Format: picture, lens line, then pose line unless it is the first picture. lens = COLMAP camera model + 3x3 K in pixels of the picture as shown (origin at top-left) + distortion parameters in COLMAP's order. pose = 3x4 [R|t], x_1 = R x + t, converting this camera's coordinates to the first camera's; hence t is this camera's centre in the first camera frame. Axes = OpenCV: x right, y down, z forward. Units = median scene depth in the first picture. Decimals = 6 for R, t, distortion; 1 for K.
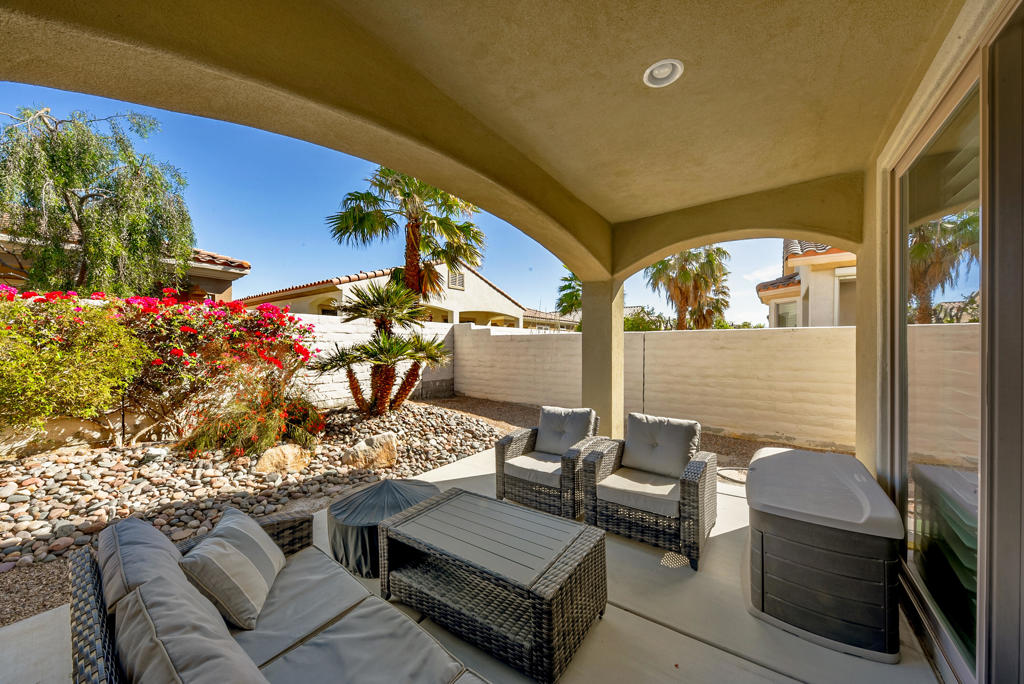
lens RADIAL K [[357.6, 0, 520.7], [0, 357.6, 346.4], [0, 0, 1]] dist [0.001399, -0.000218]
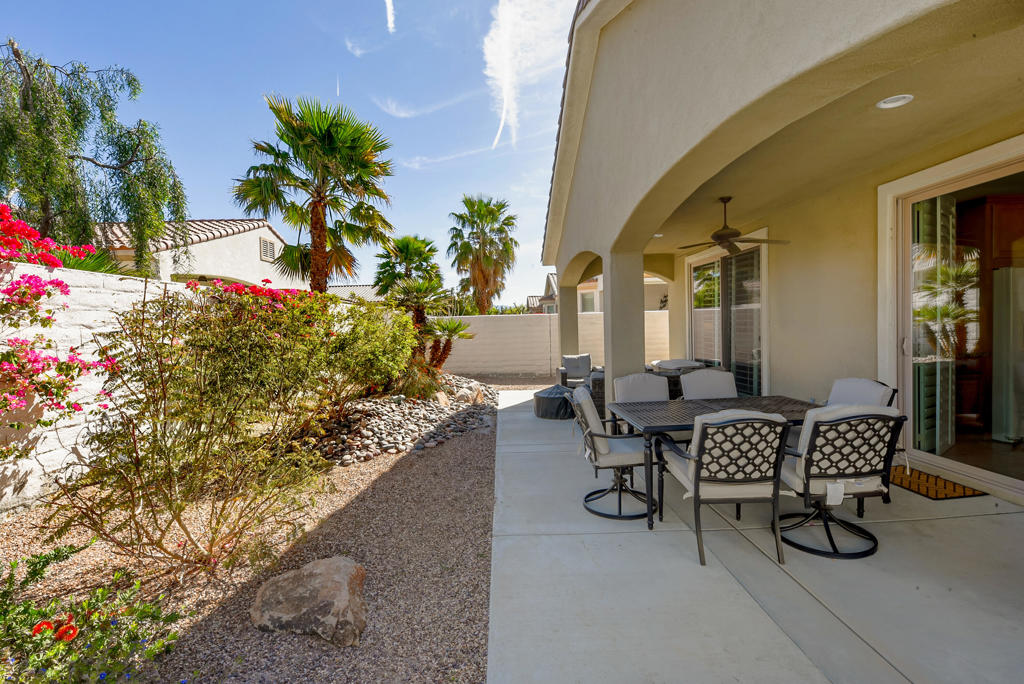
lens RADIAL K [[450.1, 0, 511.2], [0, 450.1, 340.1], [0, 0, 1]] dist [-0.000780, 0.000020]
pose [[0.798671, -0.041781, 0.600316, -0.909262], [0.027068, 0.999071, 0.033523, -0.000775], [-0.601159, -0.010524, 0.799060, -0.405511]]
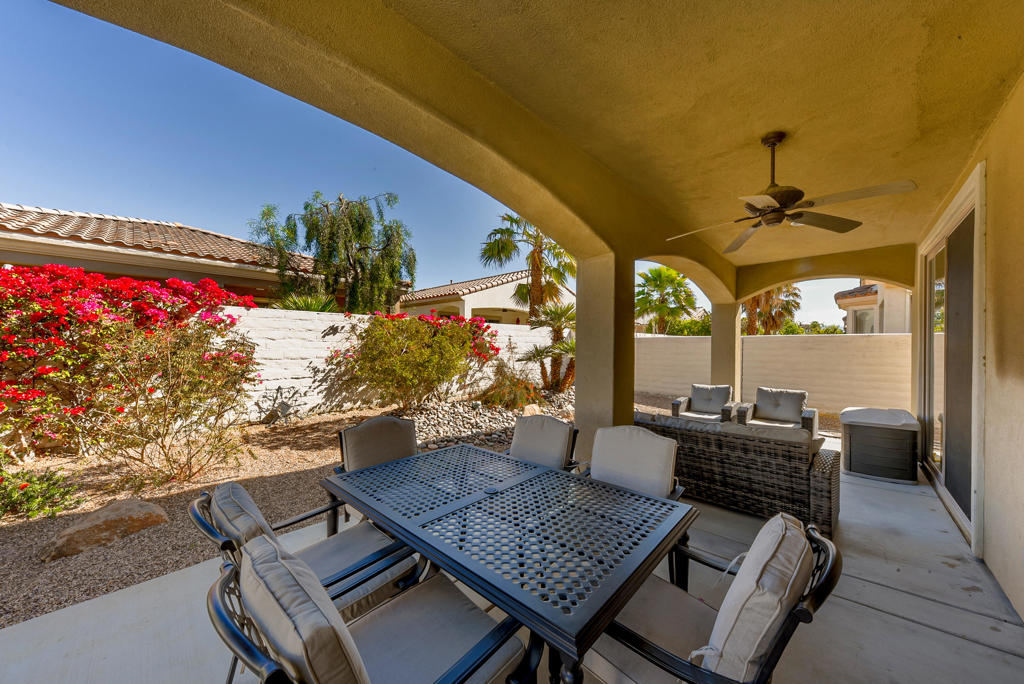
lens RADIAL K [[357.6, 0, 520.9], [0, 357.6, 345.4], [0, 0, 1]] dist [0.001399, -0.000218]
pose [[0.992159, 0.005265, -0.124874, -0.290181], [-0.005611, 0.999981, -0.002423, 0.000917], [0.124859, 0.003104, 0.992170, -0.391534]]
